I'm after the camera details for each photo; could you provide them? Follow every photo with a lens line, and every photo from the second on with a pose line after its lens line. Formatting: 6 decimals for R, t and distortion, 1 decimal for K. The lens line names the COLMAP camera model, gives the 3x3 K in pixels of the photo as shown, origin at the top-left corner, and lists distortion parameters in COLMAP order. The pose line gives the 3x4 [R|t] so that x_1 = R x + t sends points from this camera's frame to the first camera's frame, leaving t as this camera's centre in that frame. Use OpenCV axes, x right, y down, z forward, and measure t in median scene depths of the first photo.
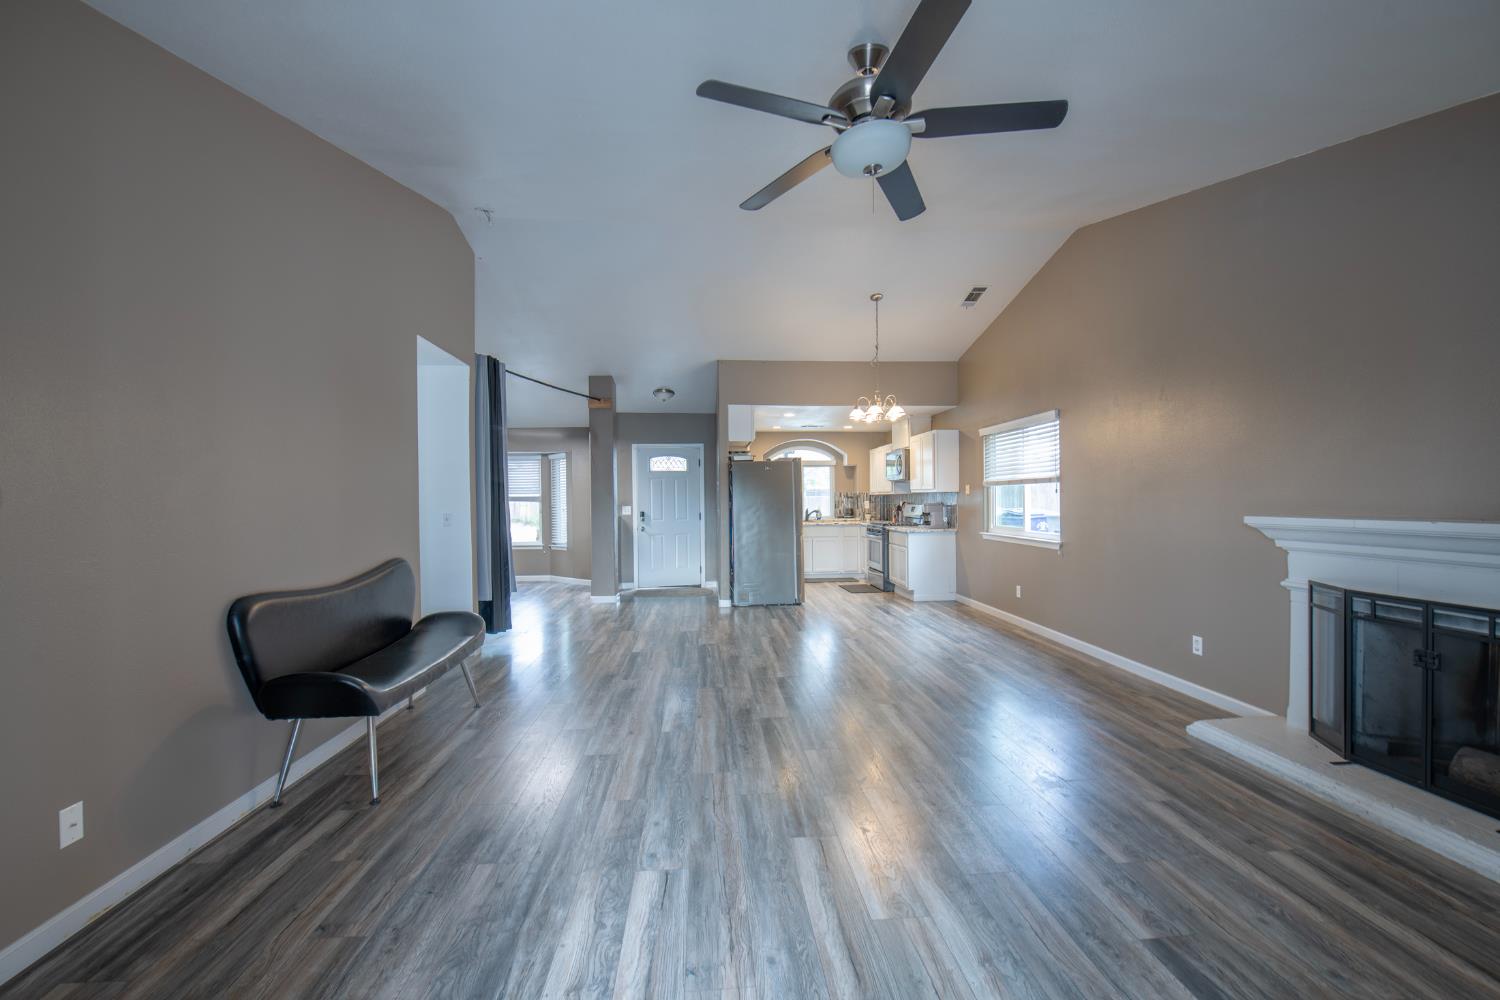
lens RADIAL K [[622.0, 0, 761.6], [0, 622.0, 503.1], [0, 0, 1]] dist [-0.011595, -0.003161]
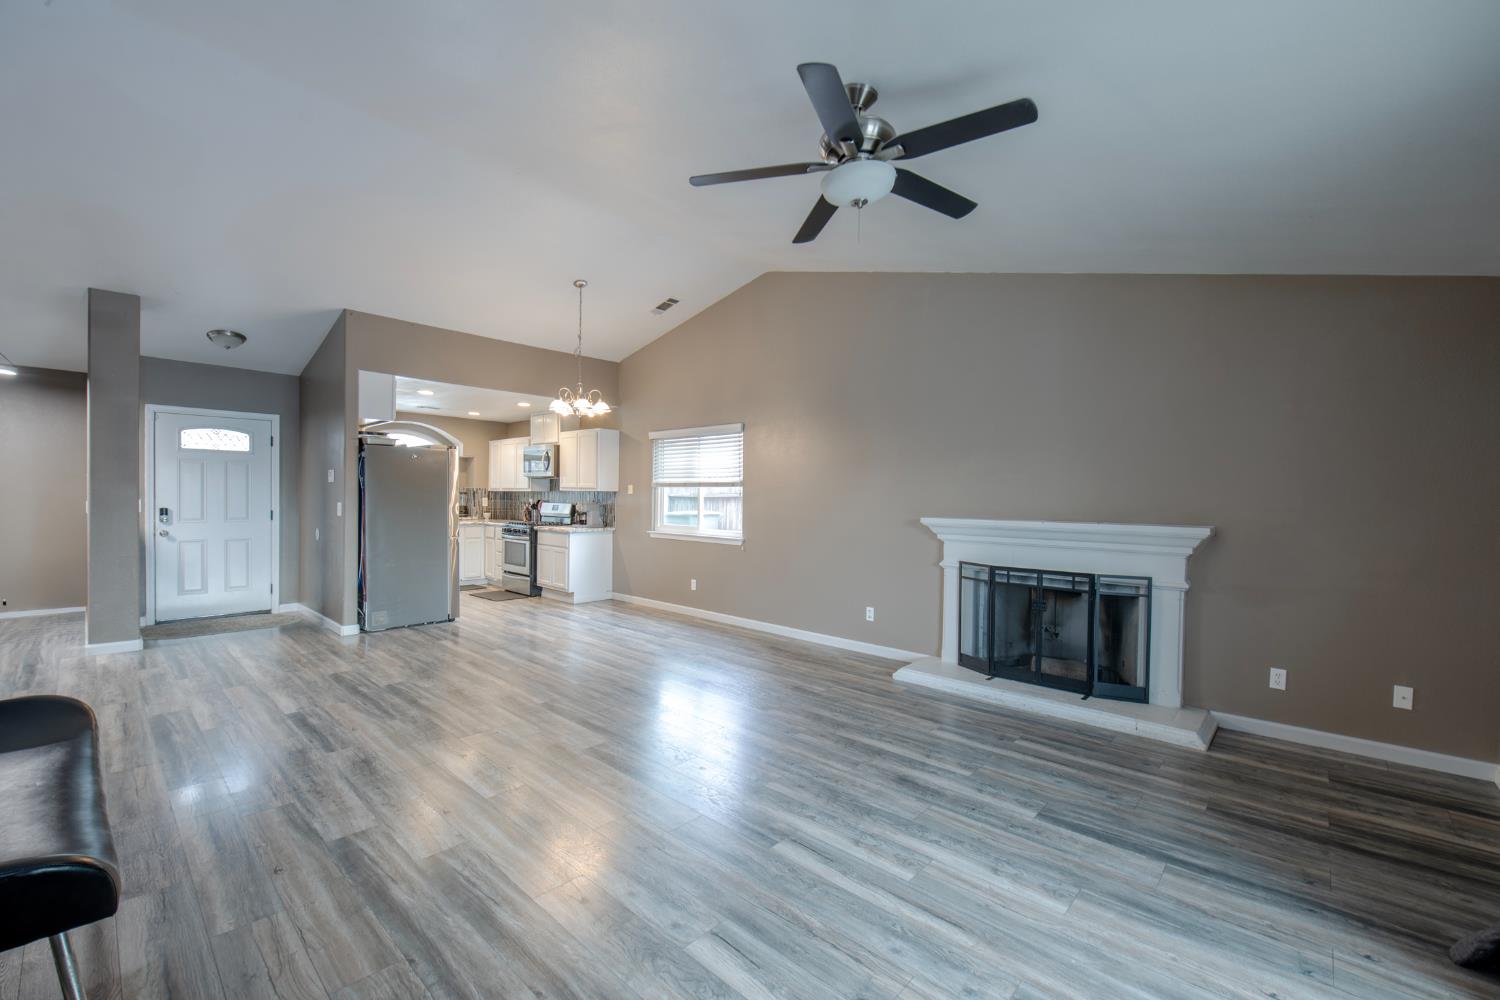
lens RADIAL K [[622.0, 0, 774.7], [0, 622.0, 503.6], [0, 0, 1]] dist [-0.011595, -0.003161]
pose [[0.728733, 0.012302, 0.684687, -0.212633], [-0.016740, 0.999860, -0.000149, -0.002555], [-0.684593, -0.011353, 0.728837, 0.096720]]
